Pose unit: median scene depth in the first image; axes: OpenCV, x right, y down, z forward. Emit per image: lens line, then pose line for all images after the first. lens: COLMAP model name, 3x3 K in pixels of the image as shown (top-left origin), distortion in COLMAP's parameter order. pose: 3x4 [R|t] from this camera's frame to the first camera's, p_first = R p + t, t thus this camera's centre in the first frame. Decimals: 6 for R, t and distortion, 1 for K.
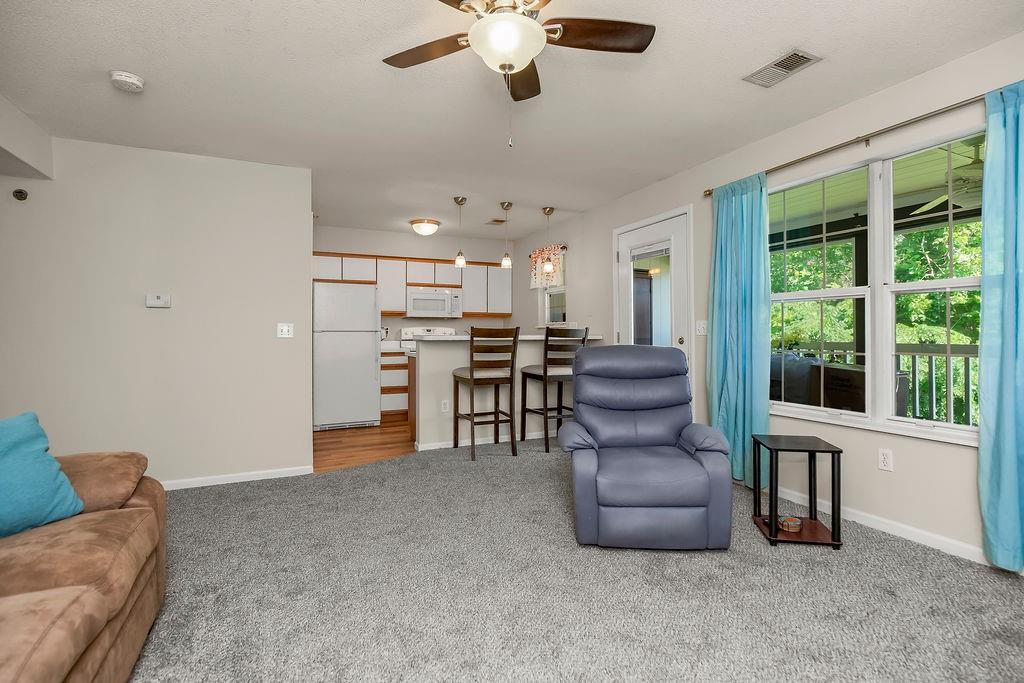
lens RADIAL K [[470.4, 0, 517.7], [0, 470.4, 340.5], [0, 0, 1]] dist [-0.000720, -0.000210]
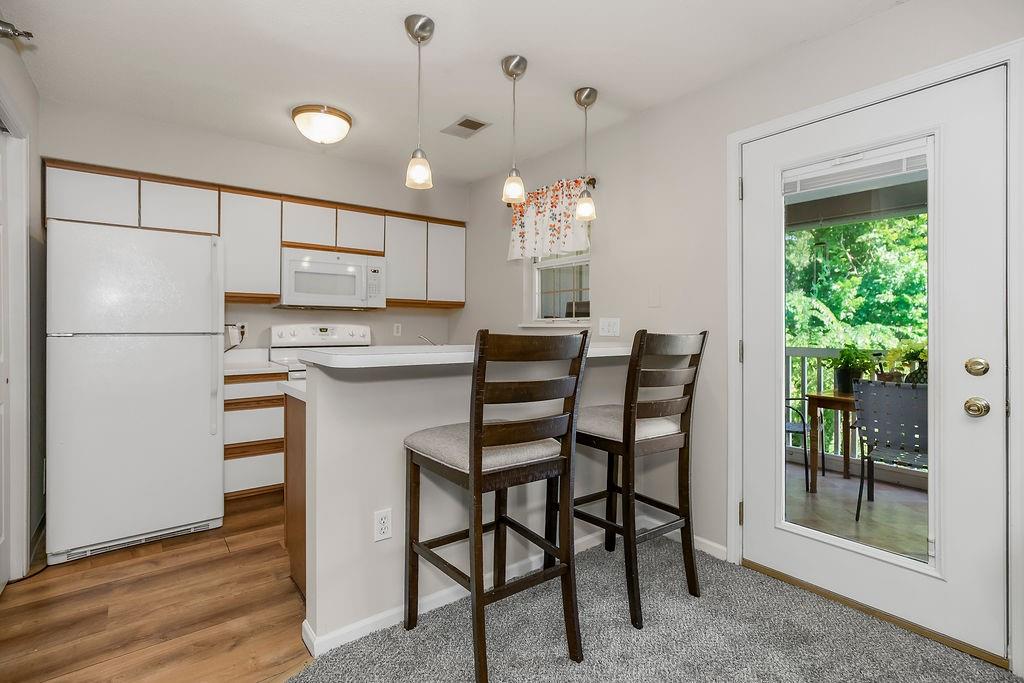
lens RADIAL K [[481.6, 0, 506.3], [0, 481.6, 333.1], [0, 0, 1]] dist [-0.004159, -0.000054]
pose [[0.979114, 0.004528, 0.203260, -0.103344], [-0.003817, 0.999985, -0.003890, -0.018038], [-0.203274, 0.003033, 0.979117, 0.438959]]
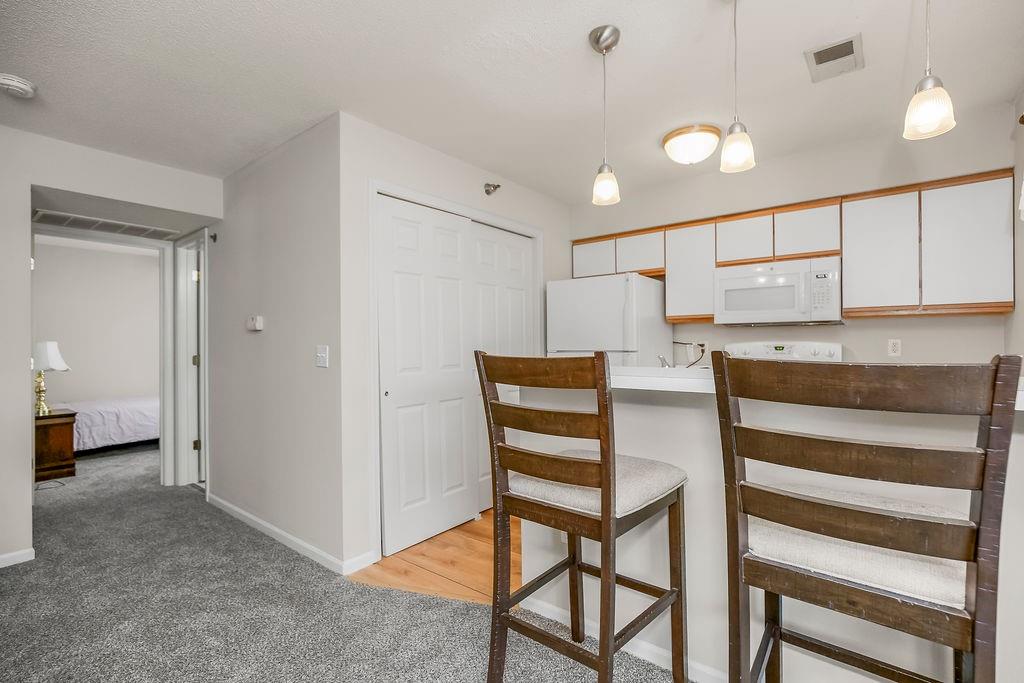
lens RADIAL K [[470.4, 0, 517.7], [0, 470.4, 340.5], [0, 0, 1]] dist [-0.000720, -0.000210]
pose [[0.441890, -0.004612, -0.897057, 0.166972], [-0.011456, 0.999876, -0.010784, -0.023673], [0.896996, 0.015042, 0.441783, 0.585826]]
